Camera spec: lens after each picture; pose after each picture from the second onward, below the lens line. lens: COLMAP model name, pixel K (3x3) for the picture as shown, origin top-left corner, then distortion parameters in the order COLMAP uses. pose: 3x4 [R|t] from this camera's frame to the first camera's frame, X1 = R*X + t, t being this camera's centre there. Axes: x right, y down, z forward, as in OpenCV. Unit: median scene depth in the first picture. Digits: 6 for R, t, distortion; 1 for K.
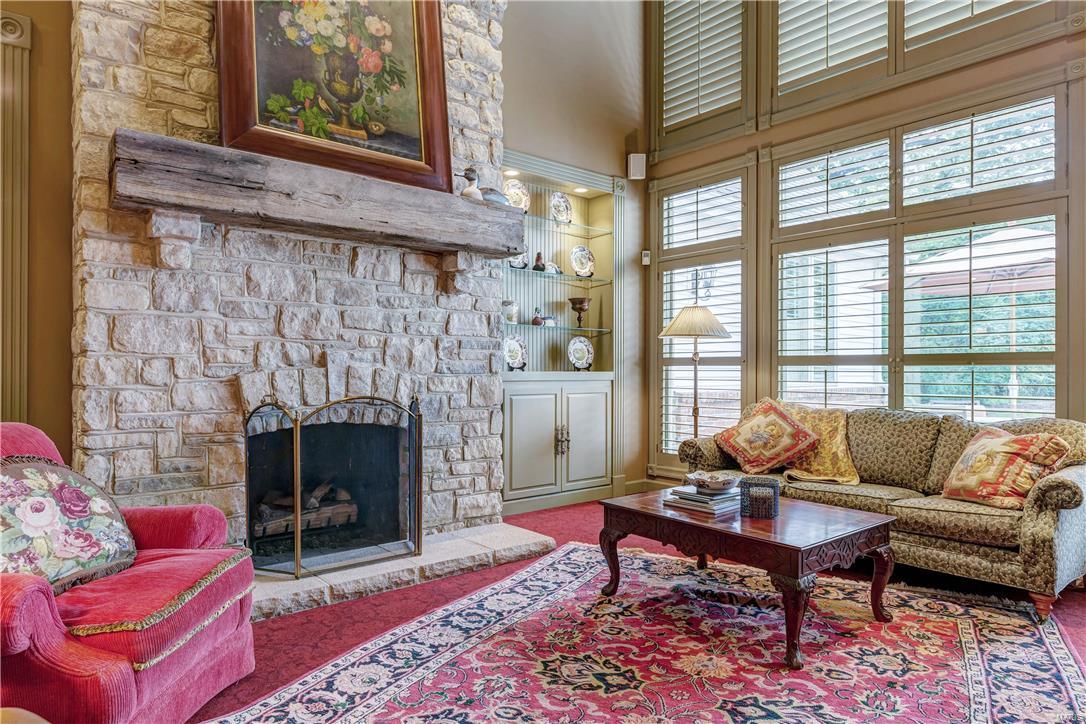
lens RADIAL K [[657.5, 0, 548.3], [0, 657.5, 368.6], [0, 0, 1]] dist [0.004396, -0.001492]
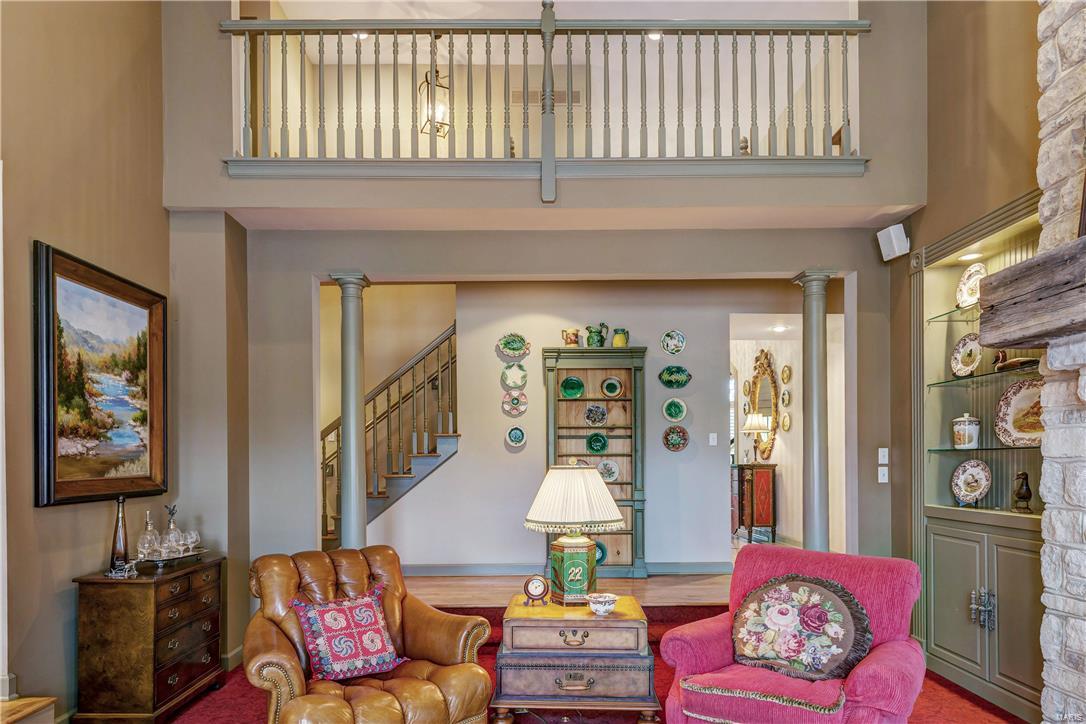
lens RADIAL K [[642.9, 0, 534.9], [0, 642.9, 462.0], [0, 0, 1]] dist [0.008876, -0.000953]
pose [[-0.632226, 0.001419, -0.774783, 0.416561], [0.006082, 0.999977, -0.003132, -0.074401], [0.774760, -0.006692, -0.632219, 0.874216]]
